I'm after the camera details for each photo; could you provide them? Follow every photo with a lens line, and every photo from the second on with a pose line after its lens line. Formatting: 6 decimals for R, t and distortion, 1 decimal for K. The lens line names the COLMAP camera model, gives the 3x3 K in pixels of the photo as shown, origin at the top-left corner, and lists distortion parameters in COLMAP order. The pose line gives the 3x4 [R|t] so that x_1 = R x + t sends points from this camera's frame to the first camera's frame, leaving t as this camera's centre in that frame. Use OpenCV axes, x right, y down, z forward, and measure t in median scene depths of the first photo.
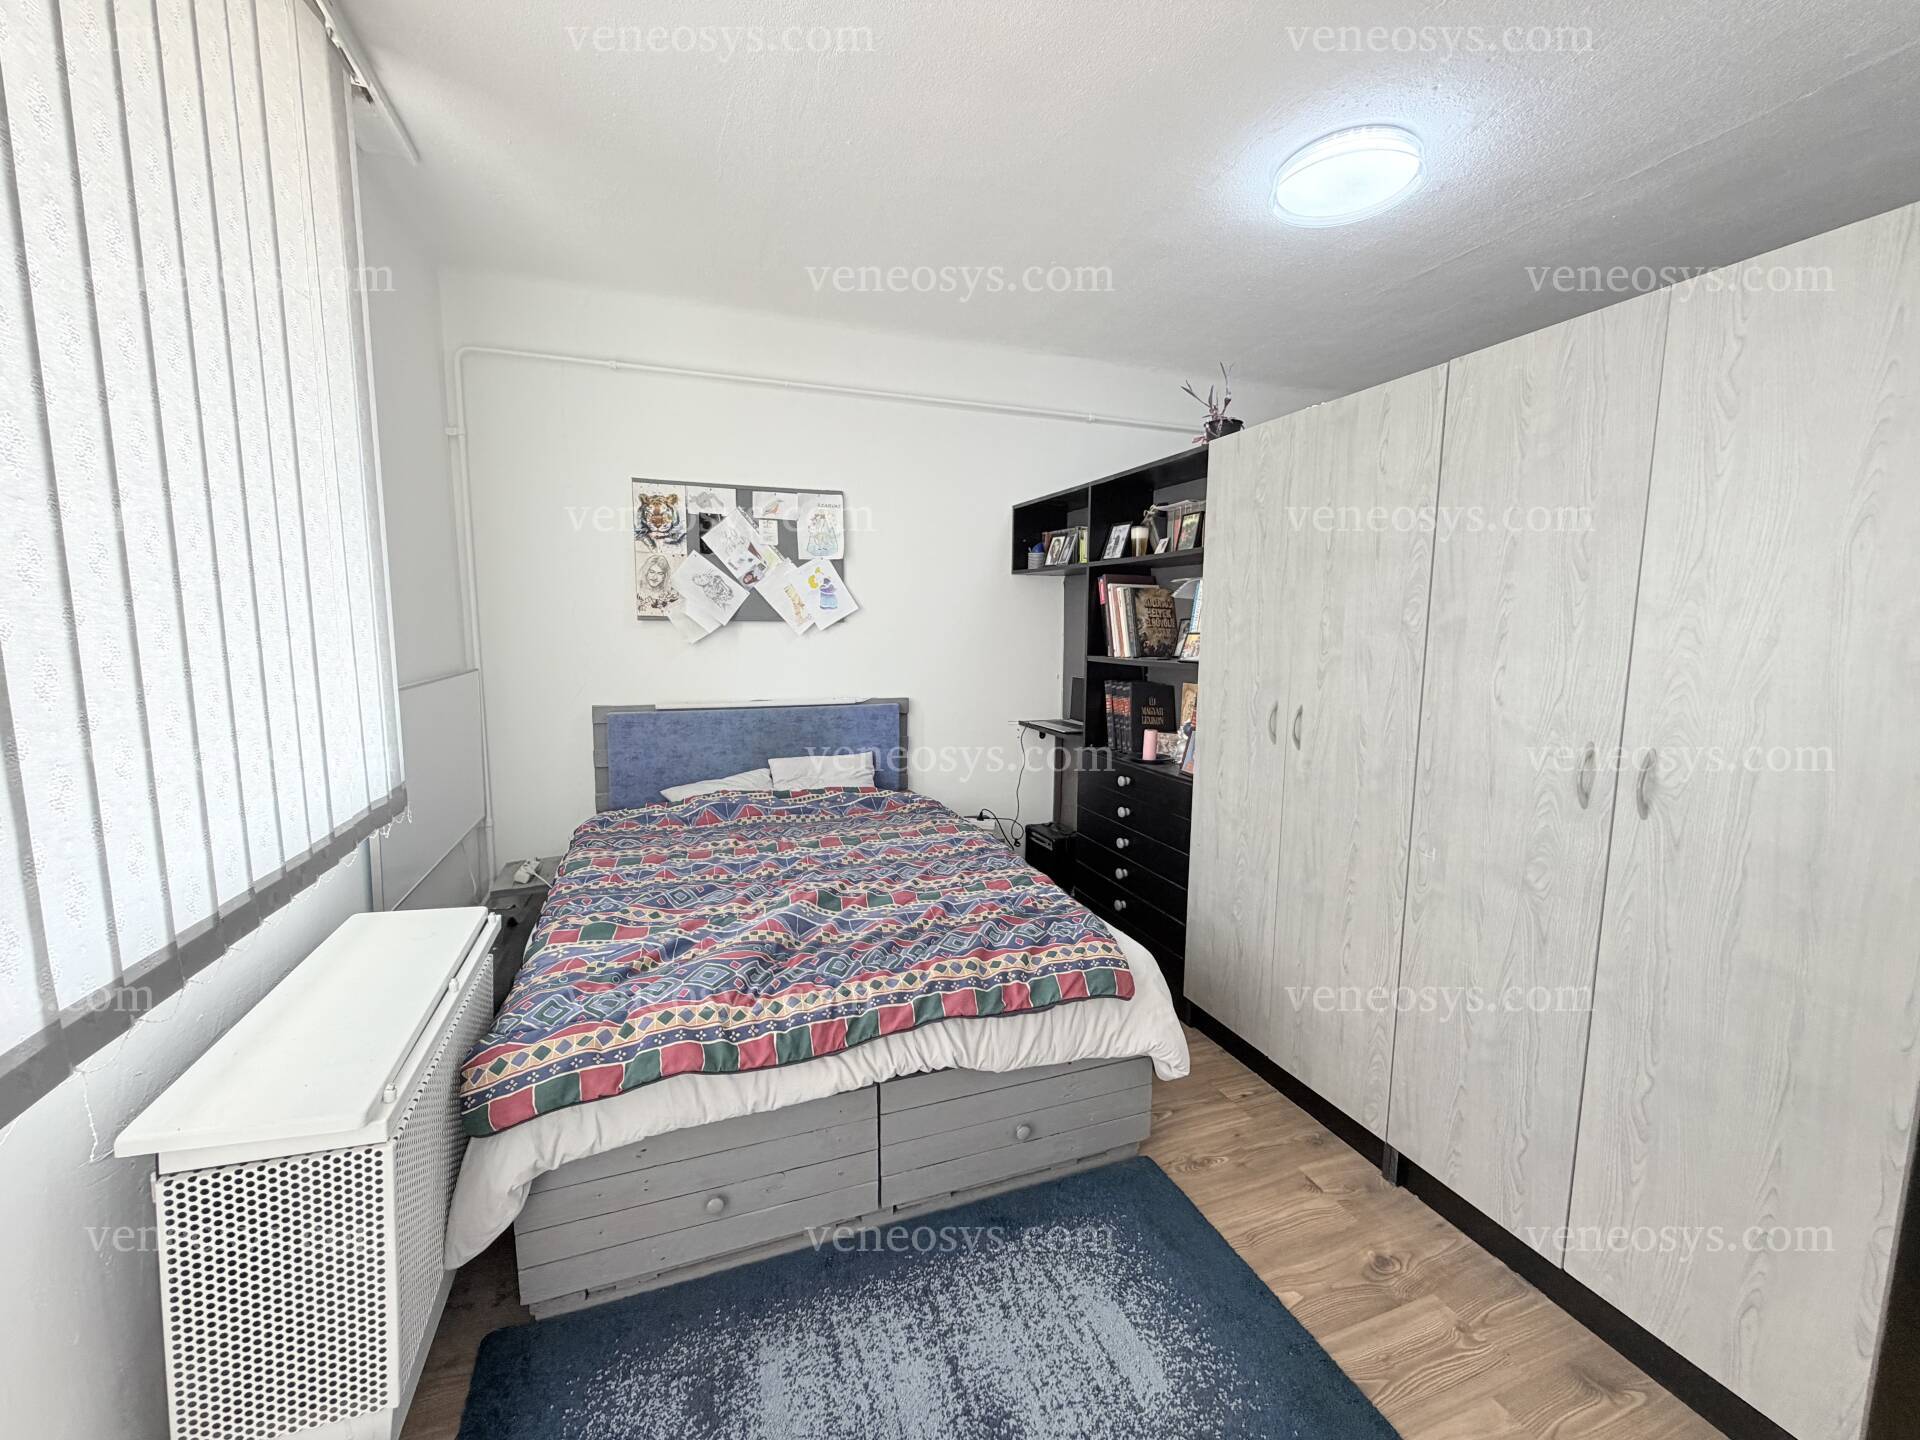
lens RADIAL K [[766.2, 0, 951.5], [0, 766.2, 719.2], [0, 0, 1]] dist [0.001271, -0.000064]
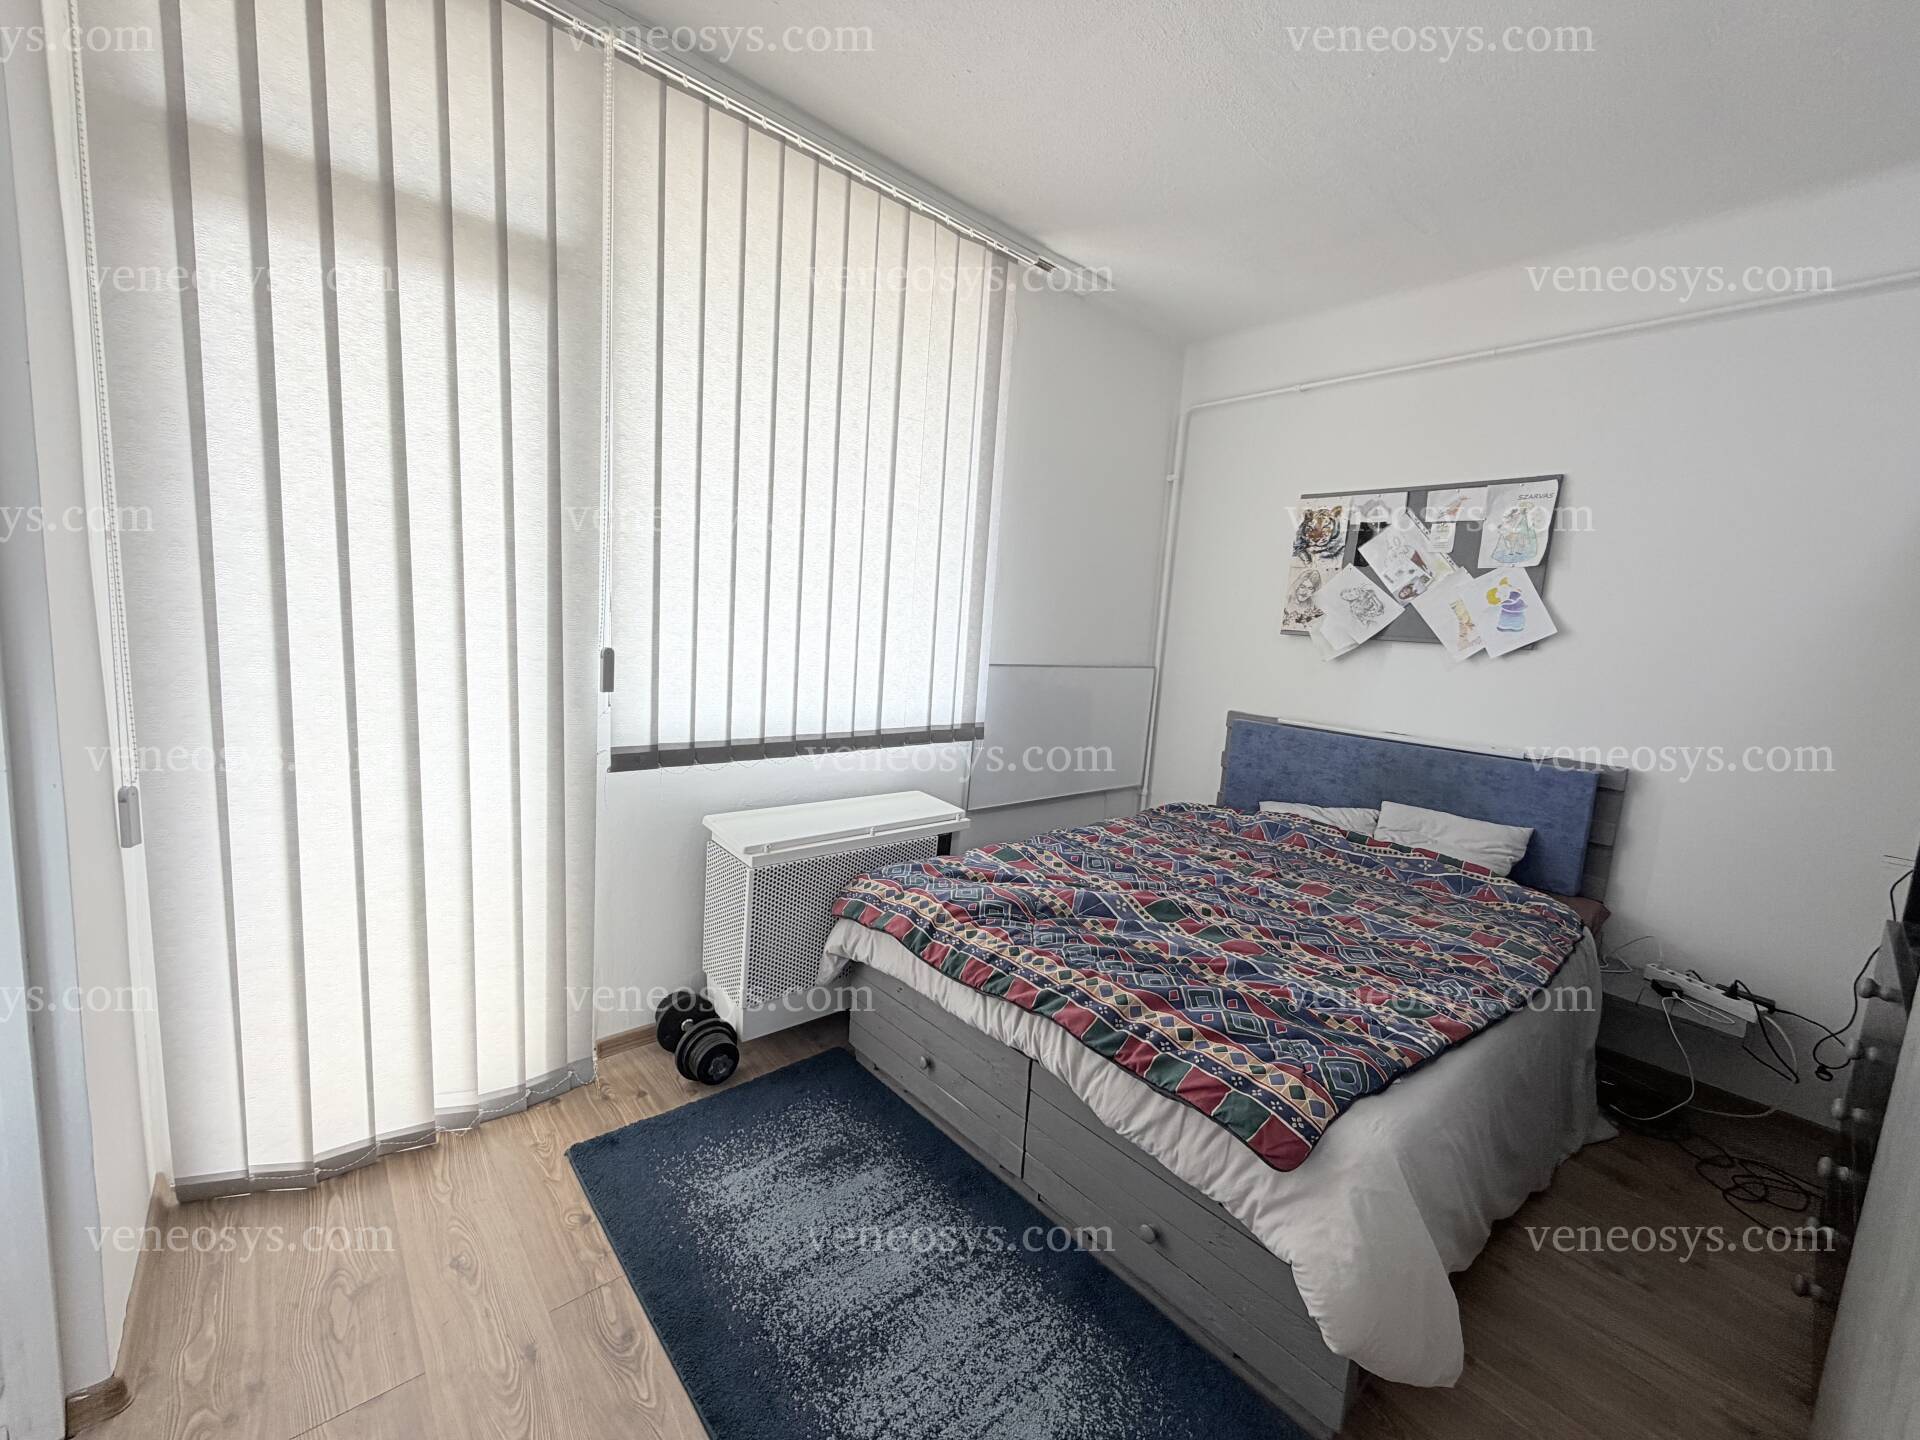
lens RADIAL K [[766.2, 0, 950.5], [0, 766.2, 718.7], [0, 0, 1]] dist [0.001271, -0.000064]
pose [[0.360172, 0.137490, -0.922699, 0.469559], [-0.179974, 0.980740, 0.075886, -0.020649], [0.915361, 0.138730, 0.377979, 0.274877]]
